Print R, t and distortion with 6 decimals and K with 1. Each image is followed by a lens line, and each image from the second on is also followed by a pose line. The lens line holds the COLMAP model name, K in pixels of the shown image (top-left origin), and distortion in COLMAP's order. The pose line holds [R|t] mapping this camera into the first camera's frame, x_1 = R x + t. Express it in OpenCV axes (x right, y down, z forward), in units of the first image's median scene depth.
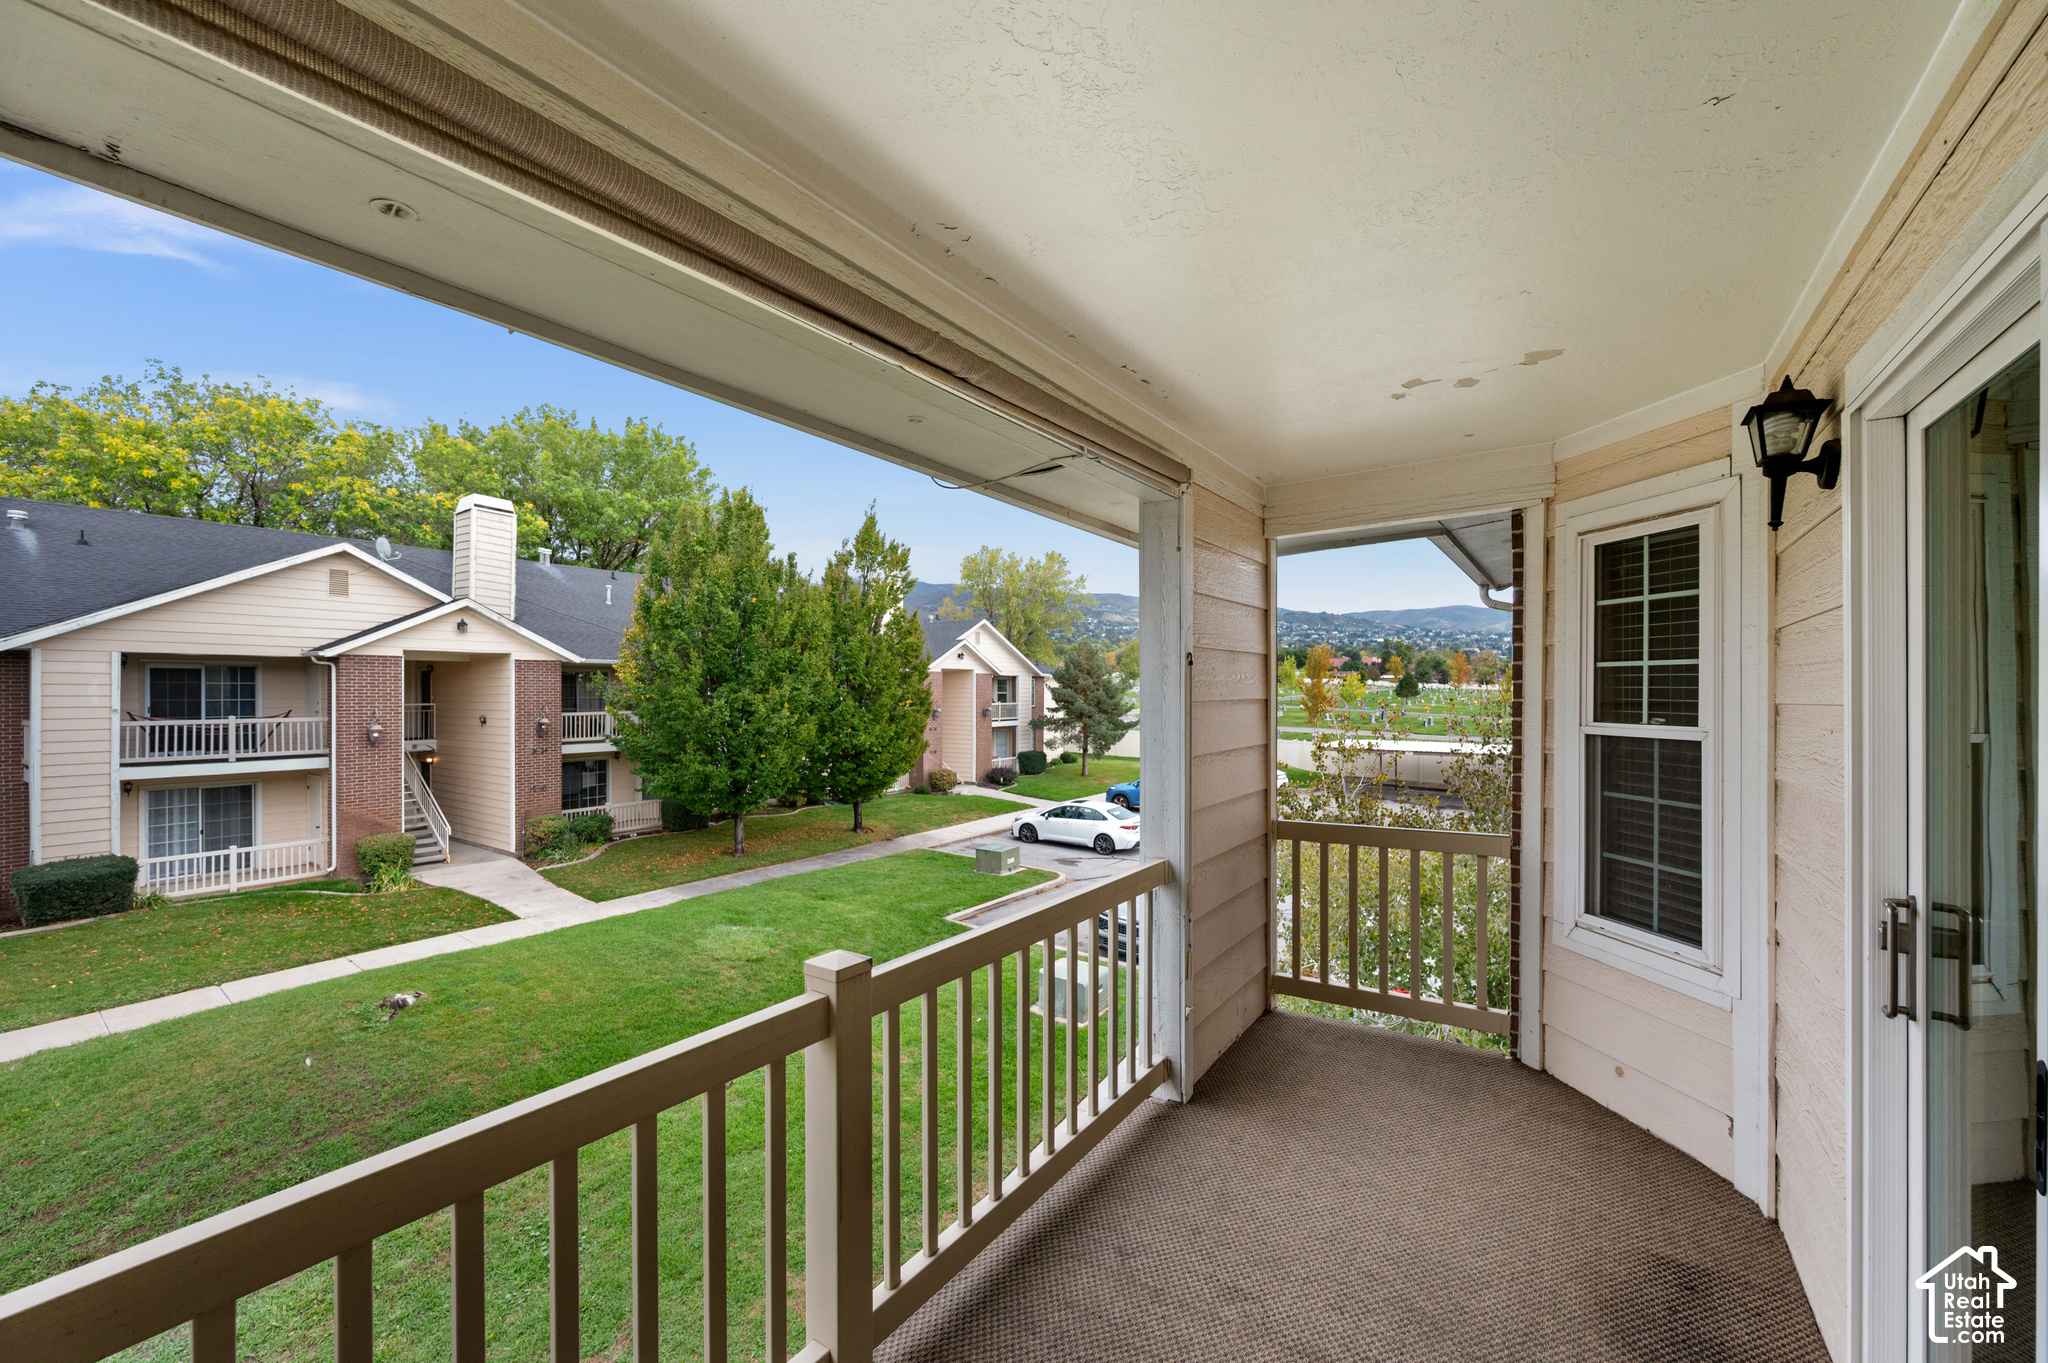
lens RADIAL K [[815.7, 0, 1026.7], [0, 815.7, 681.4], [0, 0, 1]] dist [-0.002663, -0.000425]
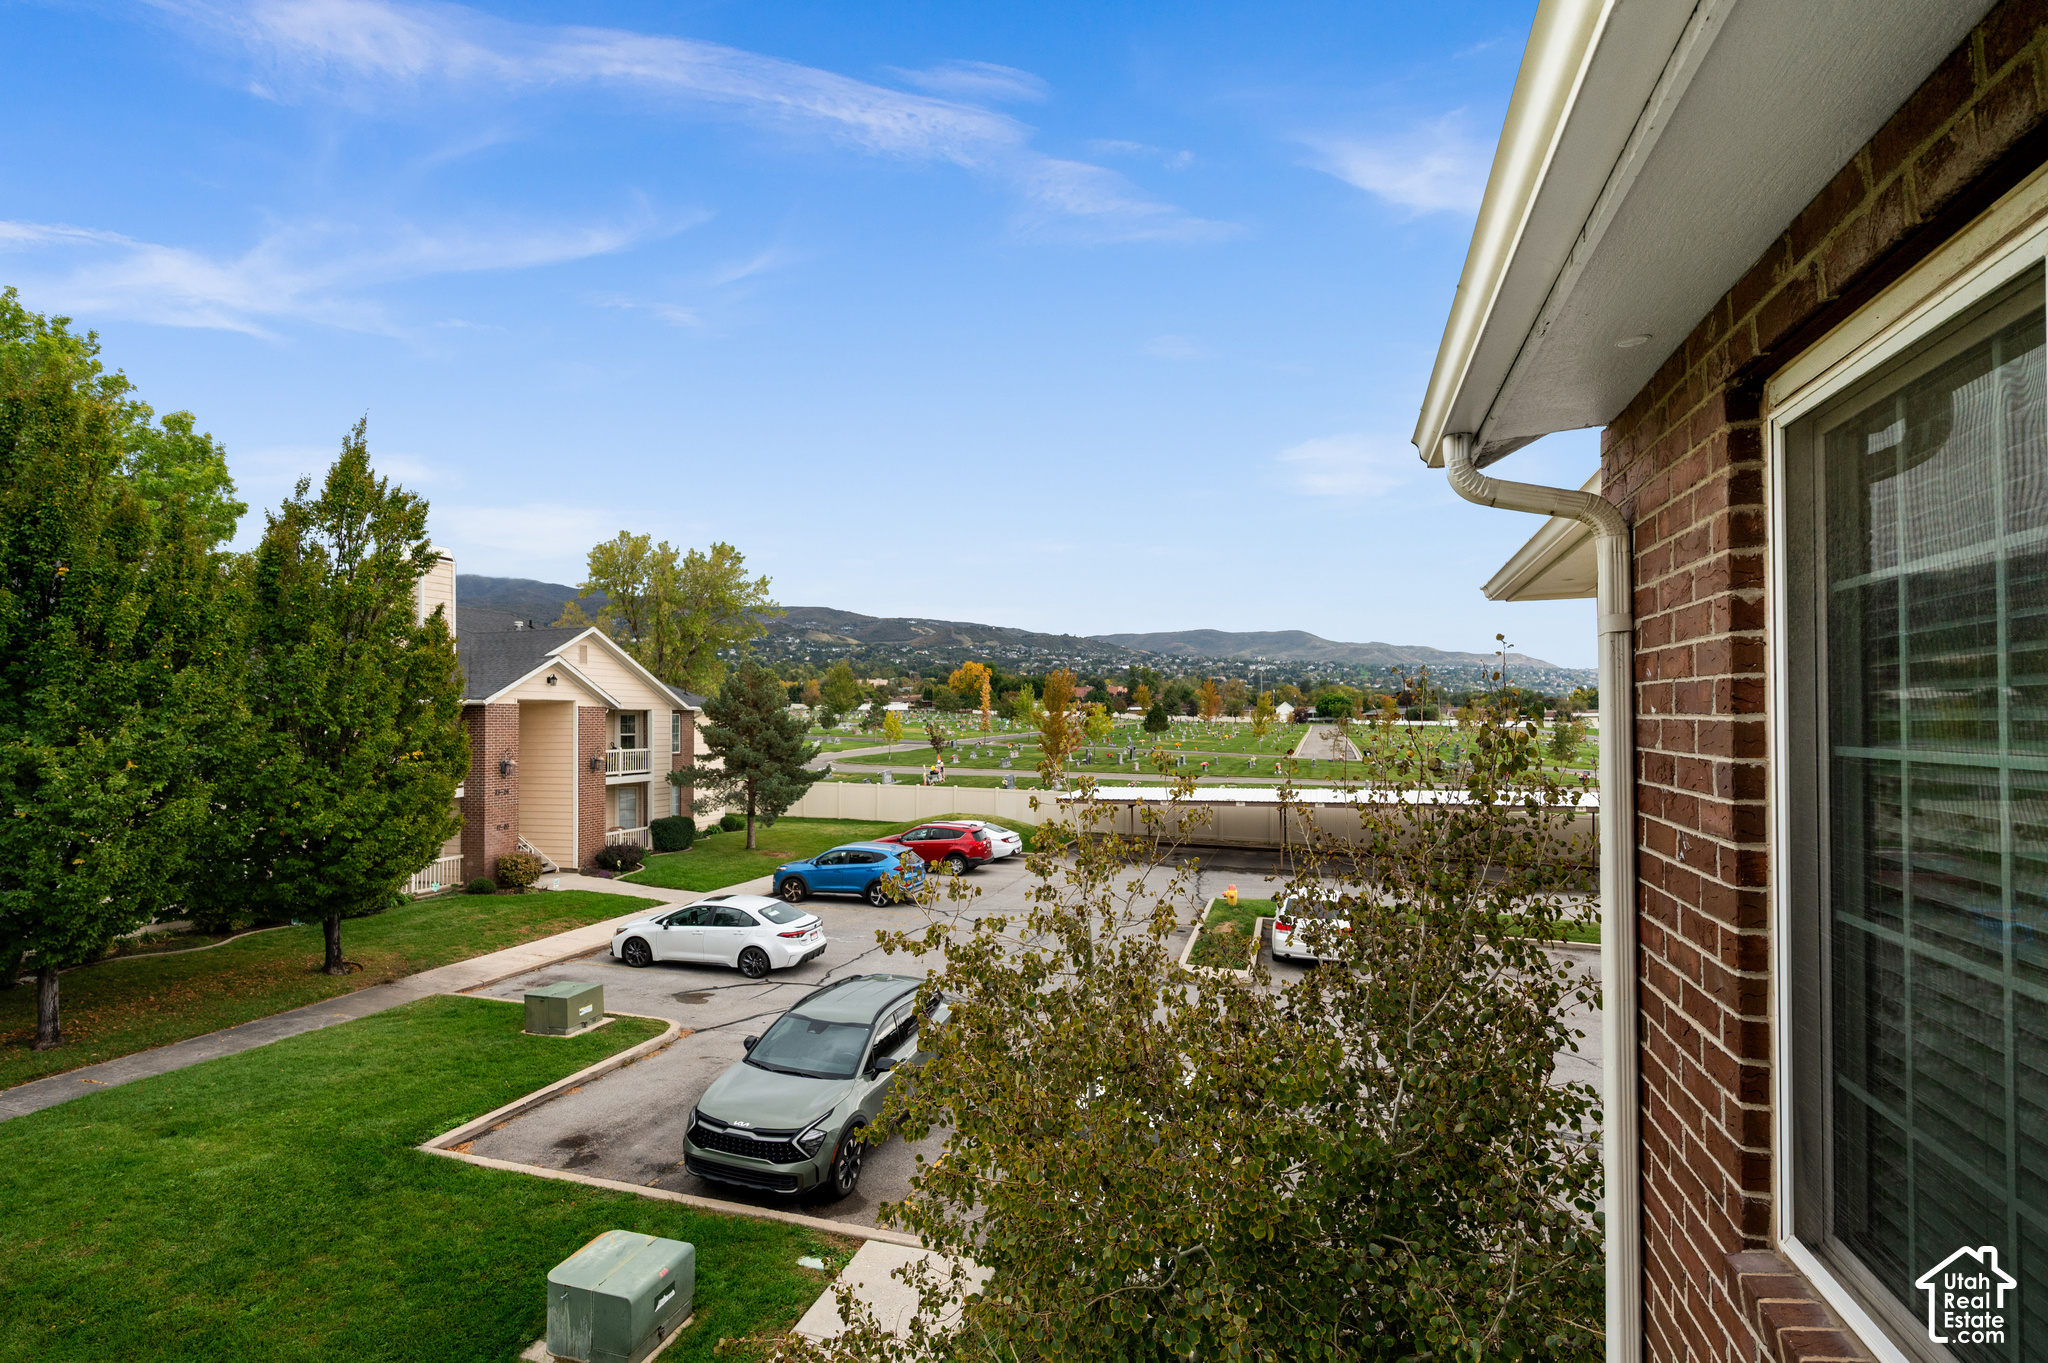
lens RADIAL K [[972.8, 0, 1020.5], [0, 972.8, 695.0], [0, 0, 1]] dist [-0.001210, -0.000144]
pose [[0.954672, -0.001489, 0.297656, 0.046279], [0.007885, 0.999763, -0.020288, -0.000064], [-0.297555, 0.021715, 0.954458, 0.121263]]
